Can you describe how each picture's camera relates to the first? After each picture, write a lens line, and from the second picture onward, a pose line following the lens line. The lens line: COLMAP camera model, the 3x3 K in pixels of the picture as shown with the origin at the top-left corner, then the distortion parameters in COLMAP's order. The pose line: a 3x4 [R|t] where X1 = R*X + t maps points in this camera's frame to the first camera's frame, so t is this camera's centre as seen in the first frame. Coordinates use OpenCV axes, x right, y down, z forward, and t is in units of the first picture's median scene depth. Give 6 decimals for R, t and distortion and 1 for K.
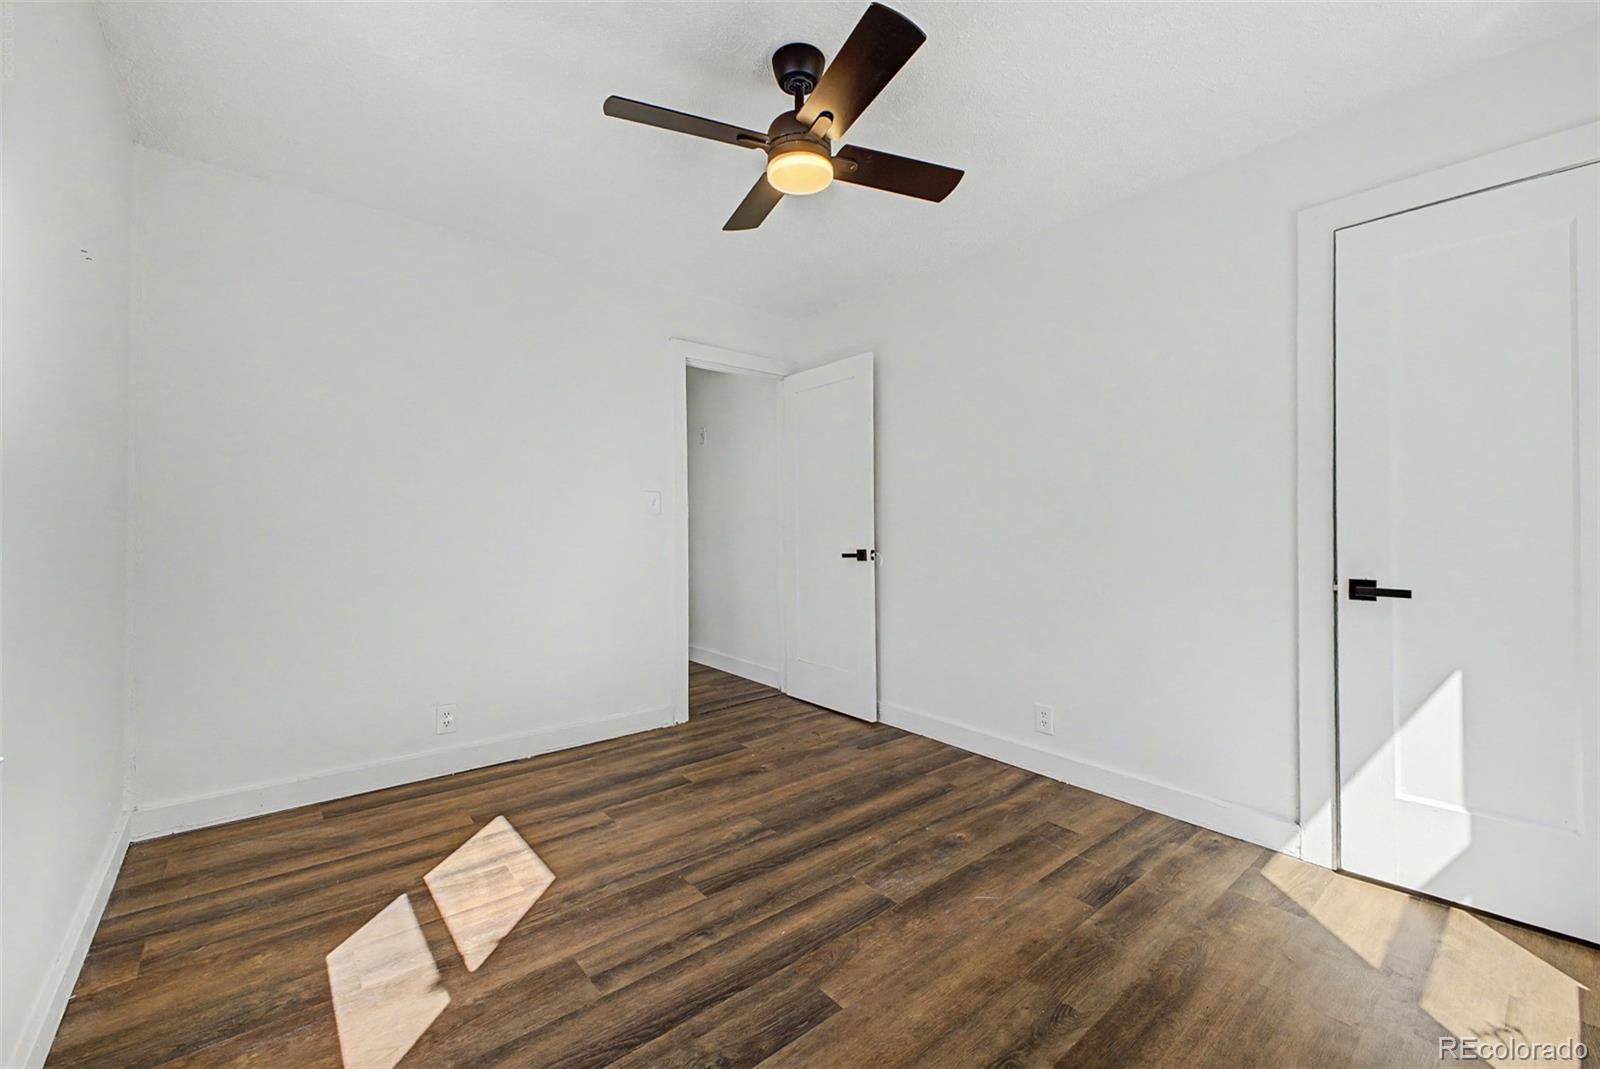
lens RADIAL K [[638.3, 0, 785.9], [0, 638.3, 532.5], [0, 0, 1]] dist [0.010844, -0.001818]
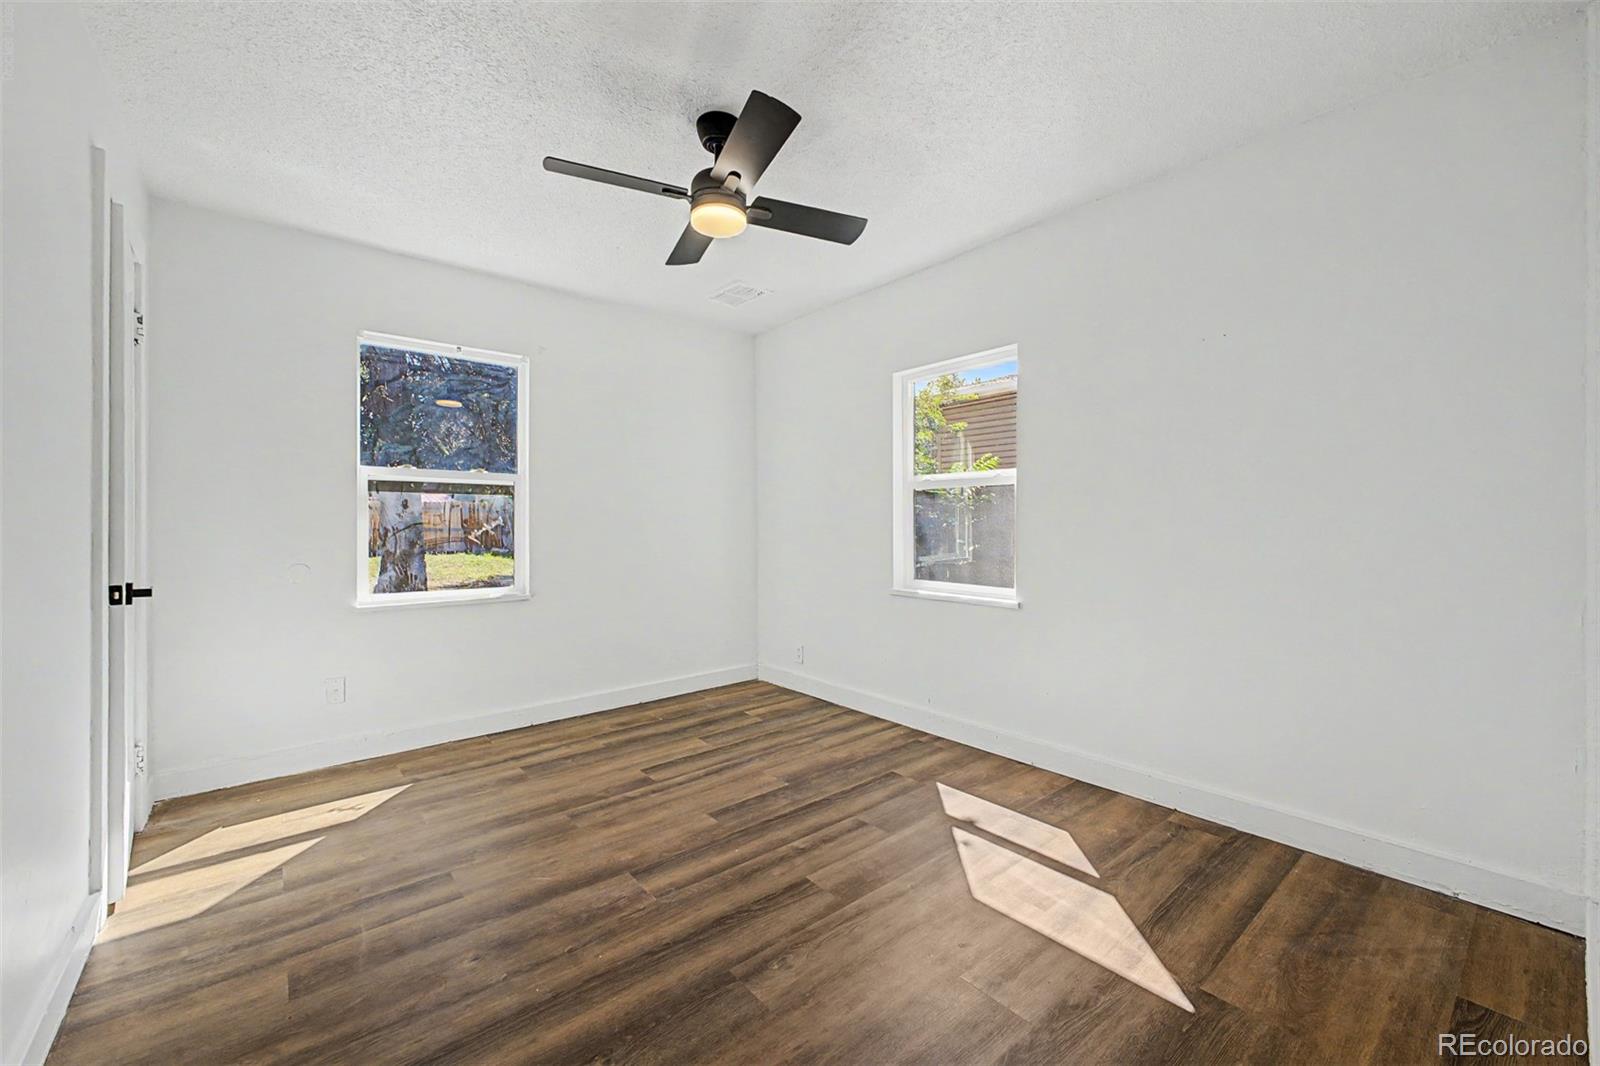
lens RADIAL K [[638.3, 0, 806.3], [0, 638.3, 531.9], [0, 0, 1]] dist [0.010844, -0.001818]
pose [[-0.999543, 0.006176, -0.029579, -0.091567], [0.005506, 0.999728, 0.022678, -0.020724], [0.029711, 0.022505, -0.999305, 1.922925]]
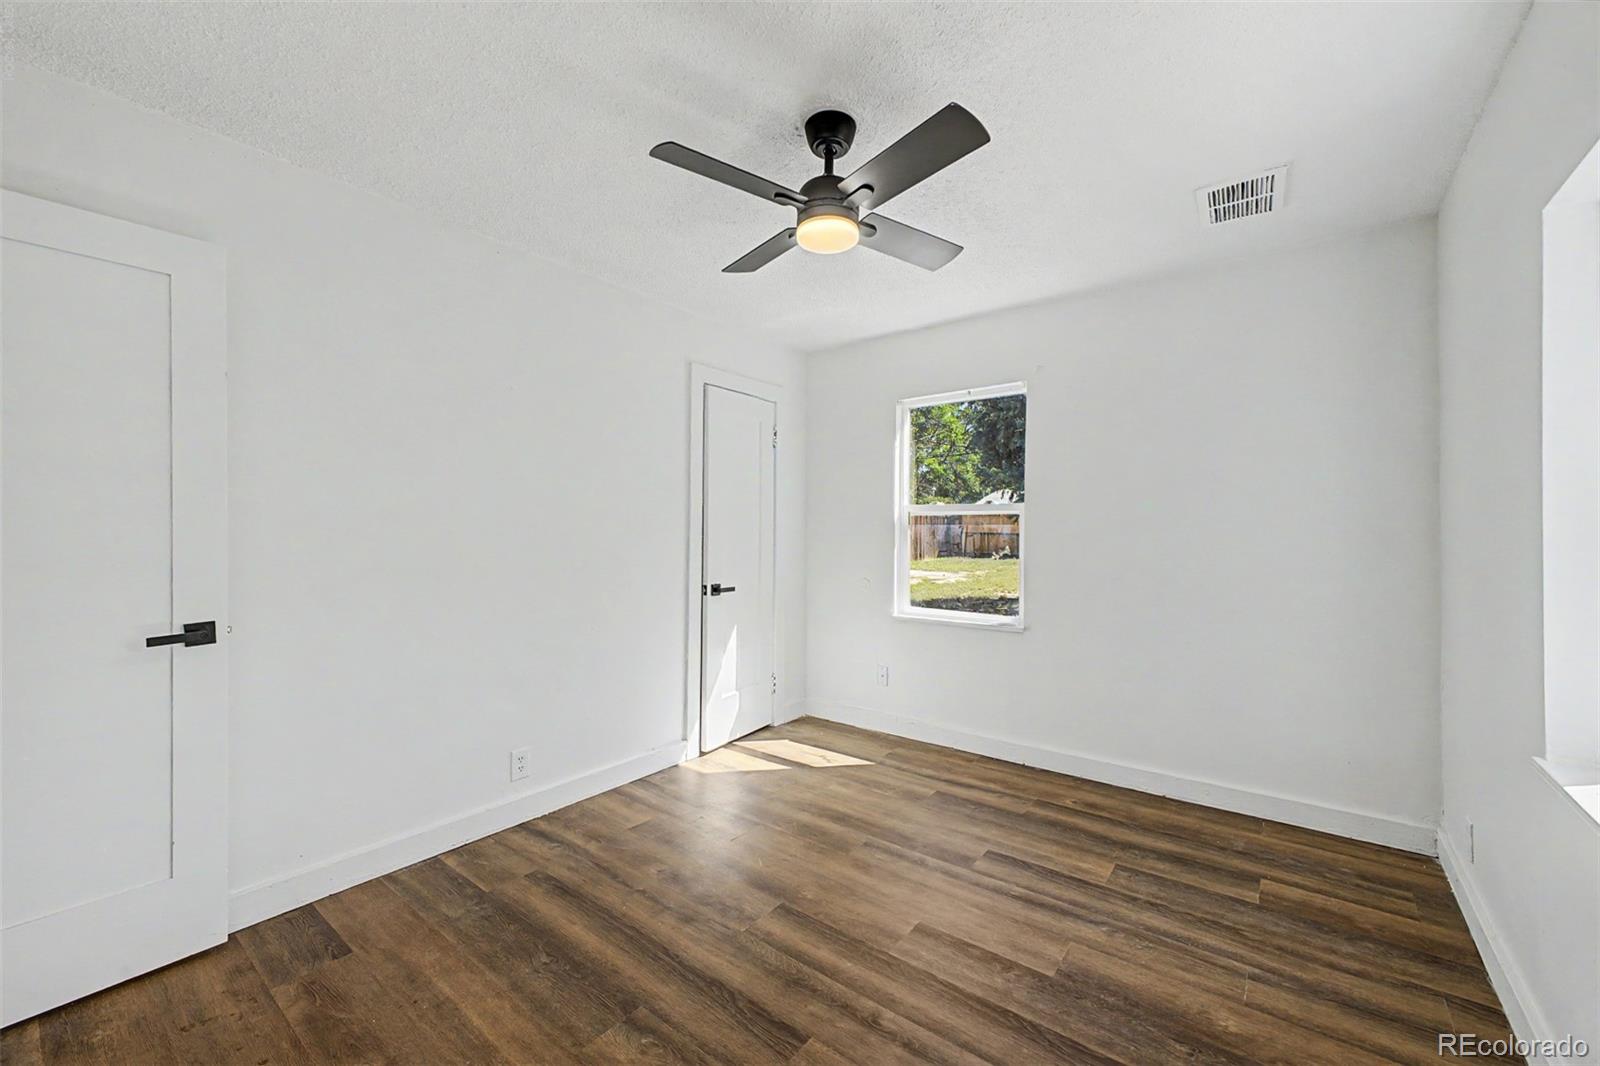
lens RADIAL K [[638.3, 0, 800.3], [0, 638.3, 522.9], [0, 0, 1]] dist [0.010844, -0.001818]
pose [[-0.223407, 0.009858, 0.974675, -0.877579], [0.010046, 0.999919, -0.007811, -0.080073], [-0.974673, 0.008047, -0.223488, 1.124235]]
